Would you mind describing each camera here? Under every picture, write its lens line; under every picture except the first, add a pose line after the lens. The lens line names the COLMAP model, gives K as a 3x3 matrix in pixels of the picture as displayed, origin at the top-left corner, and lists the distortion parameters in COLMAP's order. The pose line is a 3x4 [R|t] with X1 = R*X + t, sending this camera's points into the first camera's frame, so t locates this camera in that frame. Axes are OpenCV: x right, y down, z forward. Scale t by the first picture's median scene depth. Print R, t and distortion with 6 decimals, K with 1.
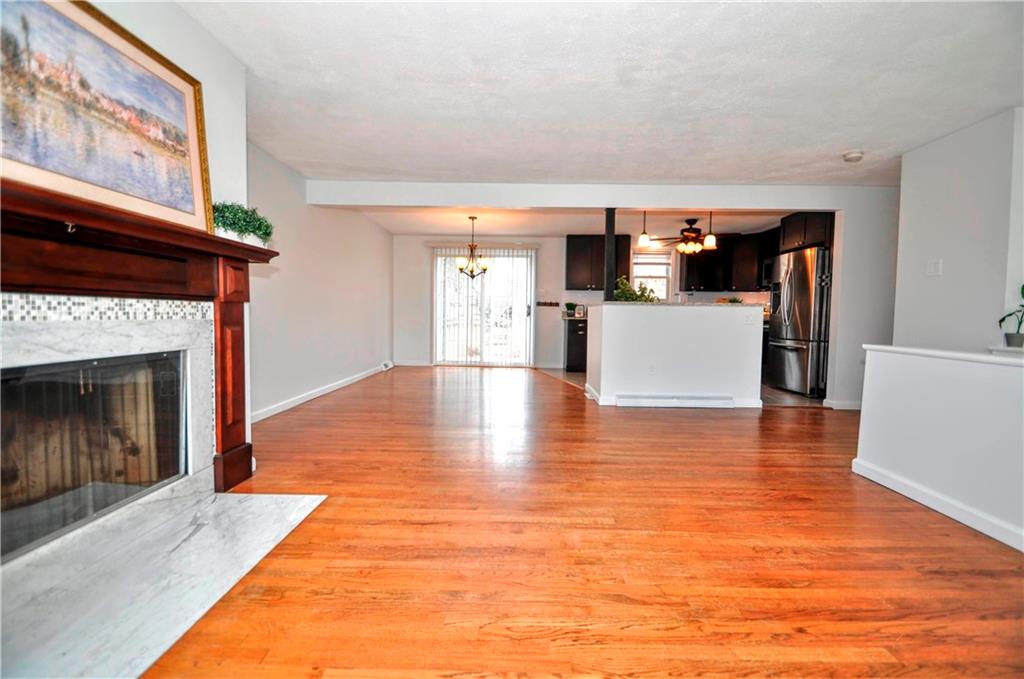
lens RADIAL K [[452.7, 0, 506.6], [0, 452.7, 333.0], [0, 0, 1]] dist [-0.000268, -0.007284]
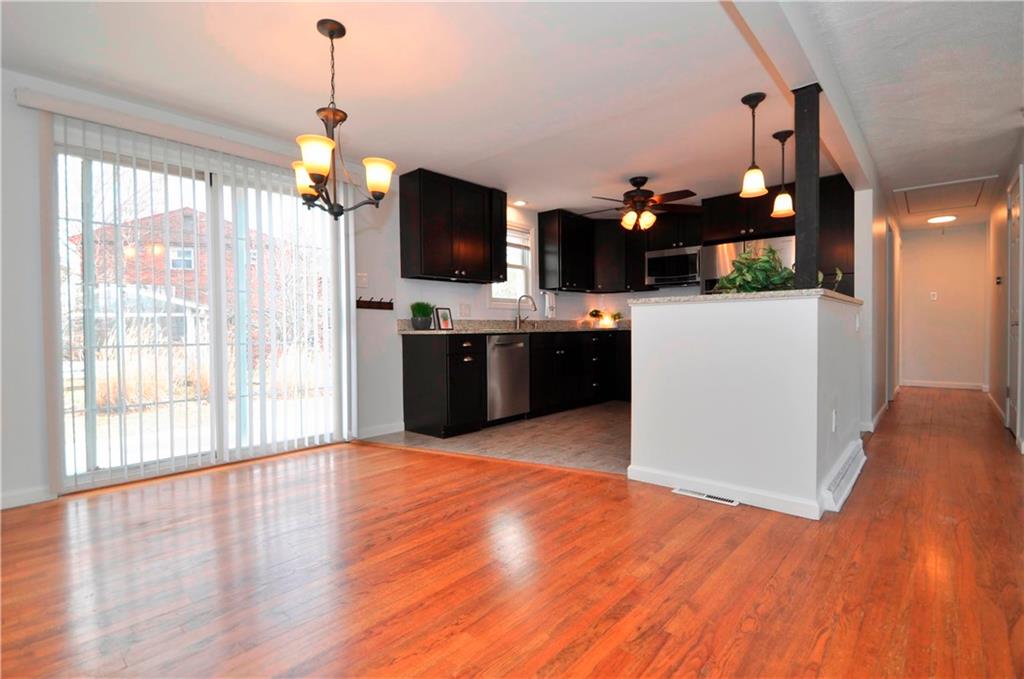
lens RADIAL K [[482.4, 0, 505.3], [0, 482.4, 344.2], [0, 0, 1]] dist [-0.004890, 0.000464]
pose [[0.645899, -0.047240, 0.761960, -0.776941], [0.050879, 0.998528, 0.018778, -0.087131], [-0.761726, 0.026639, 0.647352, 2.023350]]
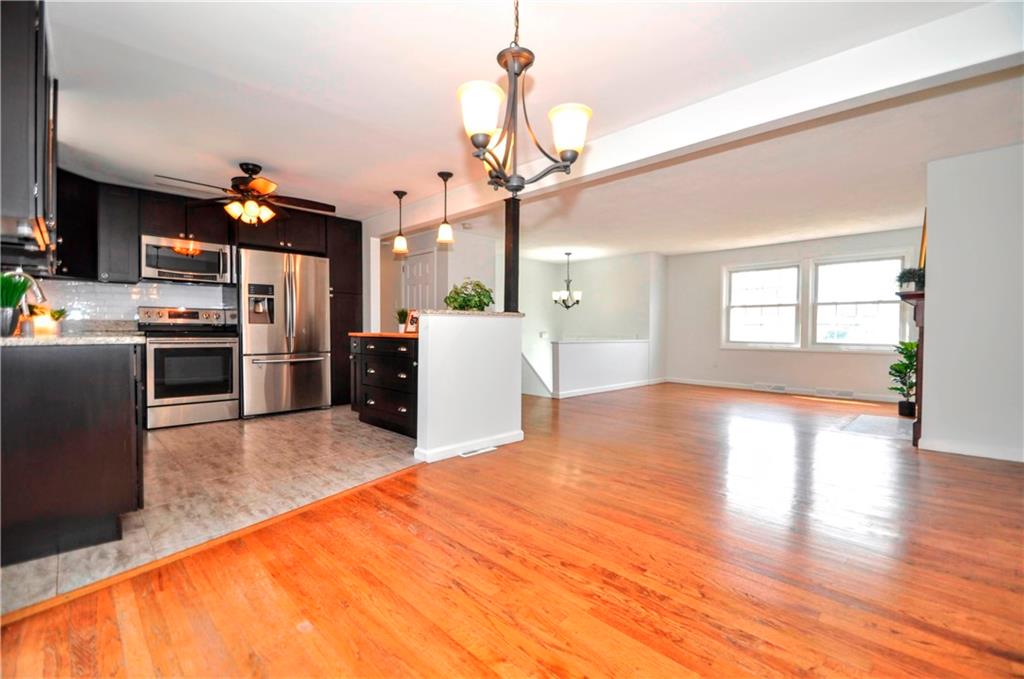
lens RADIAL K [[452.7, 0, 507.1], [0, 452.7, 342.7], [0, 0, 1]] dist [-0.000268, -0.007284]
pose [[-0.720126, -0.039490, 0.692719, -0.737907], [0.012787, 0.997454, 0.070155, -0.162057], [-0.693726, 0.059378, -0.717787, 3.525012]]
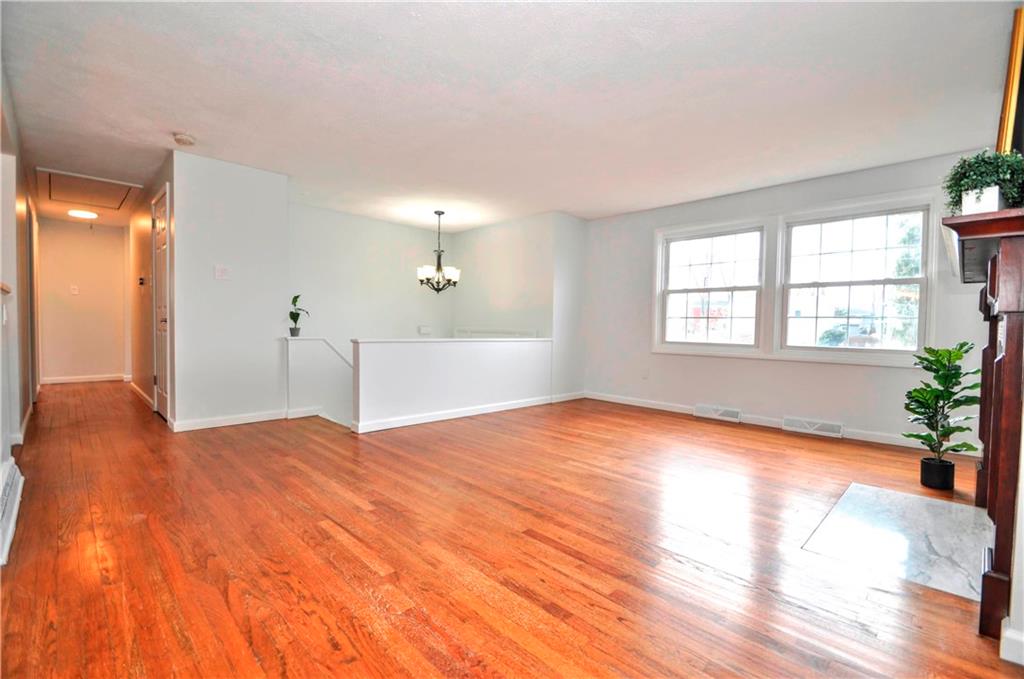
lens RADIAL K [[452.7, 0, 510.9], [0, 452.7, 339.5], [0, 0, 1]] dist [-0.000268, -0.007284]
pose [[-0.725546, -0.047882, 0.686506, -0.605441], [0.000437, 0.997544, 0.070038, -0.086301], [-0.688174, 0.051116, -0.723743, 2.105422]]
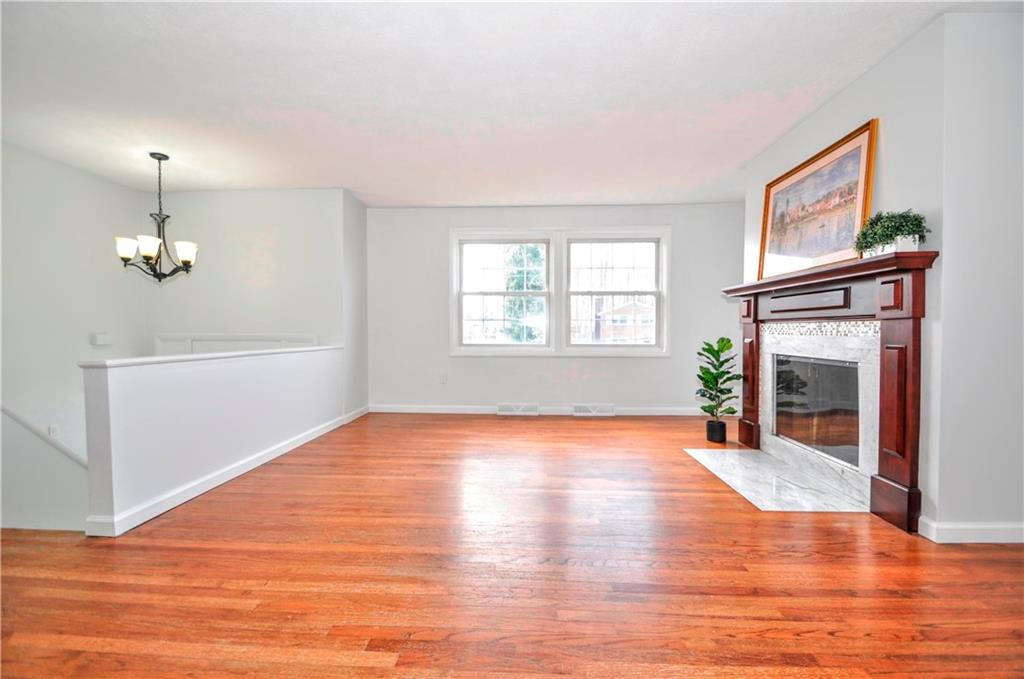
lens RADIAL K [[452.7, 0, 513.4], [0, 452.7, 339.5], [0, 0, 1]] dist [-0.000268, -0.007284]
pose [[-0.999761, -0.017542, 0.013069, 0.163776], [-0.016698, 0.997932, 0.062077, -0.079830], [-0.014131, 0.061844, -0.997986, 2.152207]]
